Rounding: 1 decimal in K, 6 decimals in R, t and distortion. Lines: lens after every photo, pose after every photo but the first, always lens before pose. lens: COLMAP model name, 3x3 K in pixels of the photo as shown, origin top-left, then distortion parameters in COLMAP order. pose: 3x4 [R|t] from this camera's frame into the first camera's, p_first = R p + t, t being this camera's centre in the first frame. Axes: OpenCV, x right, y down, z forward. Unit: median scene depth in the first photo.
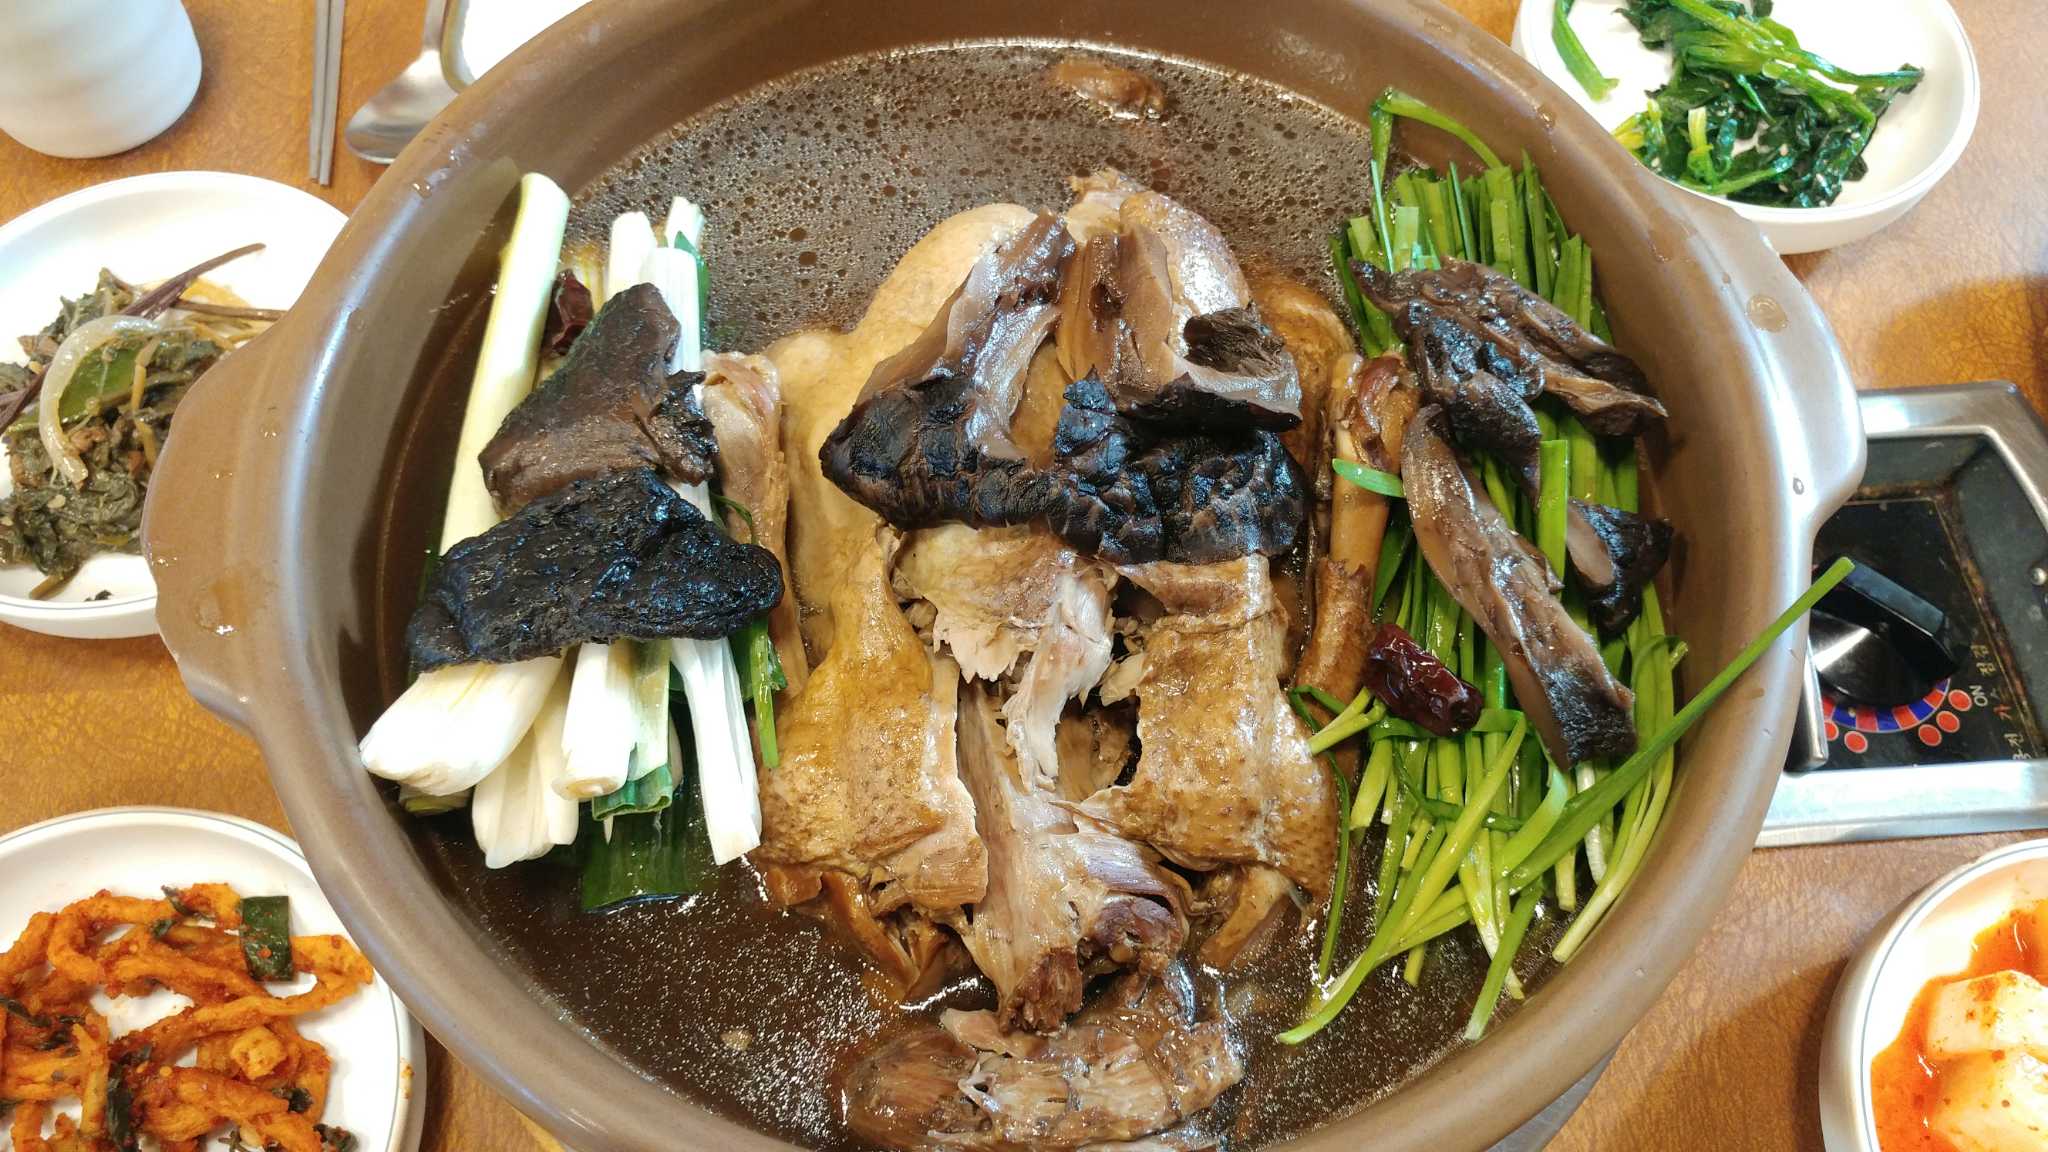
lens RADIAL K [[1487.1, 0, 1036.1], [0, 1487.1, 576.9], [0, 0, 1]] dist [-0.001359, -0.001495]
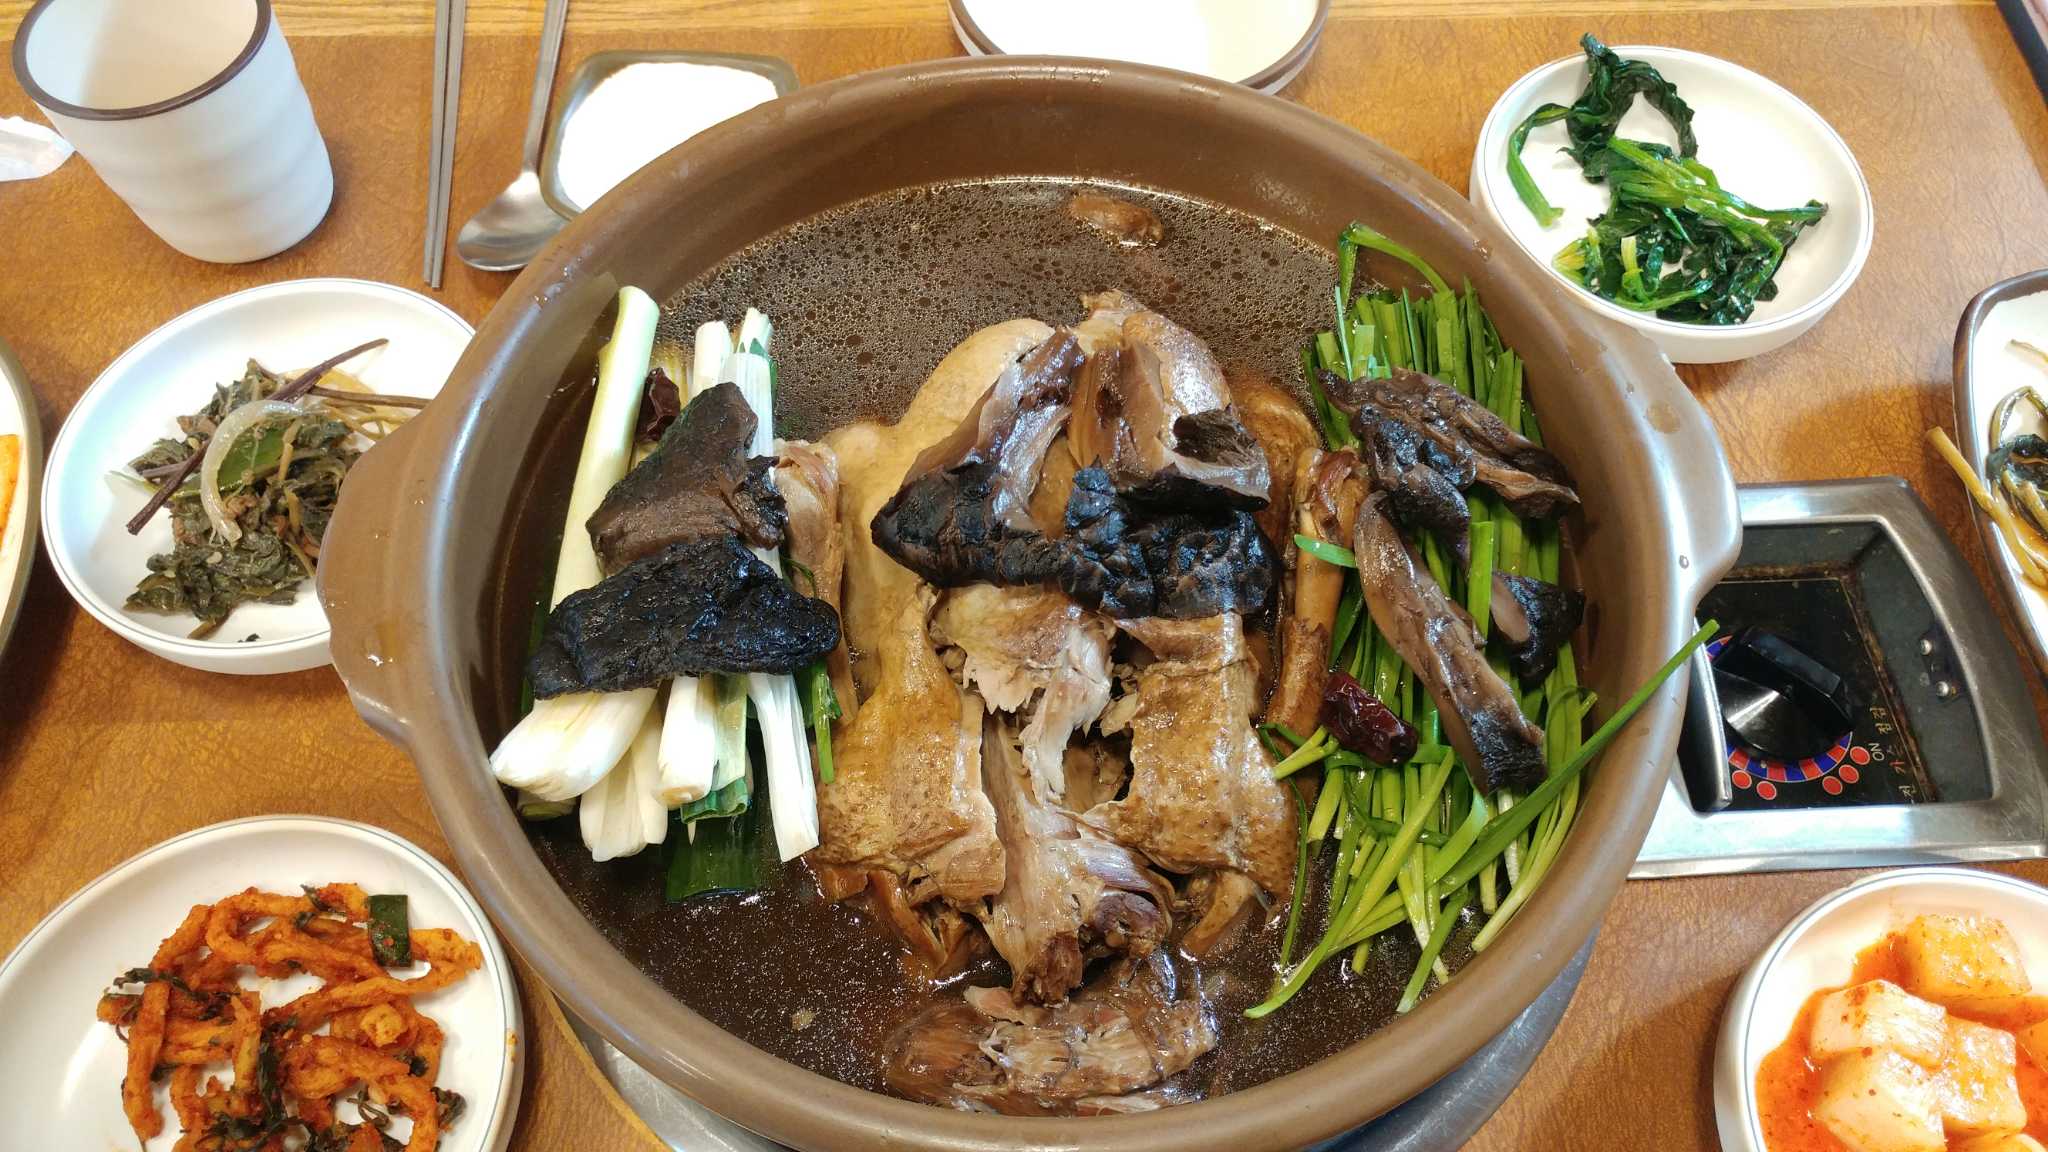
lens RADIAL K [[1487.1, 0, 1036.1], [0, 1487.1, 576.9], [0, 0, 1]] dist [-0.001359, -0.001495]
pose [[0.999870, 0.013400, -0.009018, 0.000145], [-0.013854, 0.998531, -0.052391, 0.020362], [0.008303, 0.052509, 0.998586, -0.199199]]
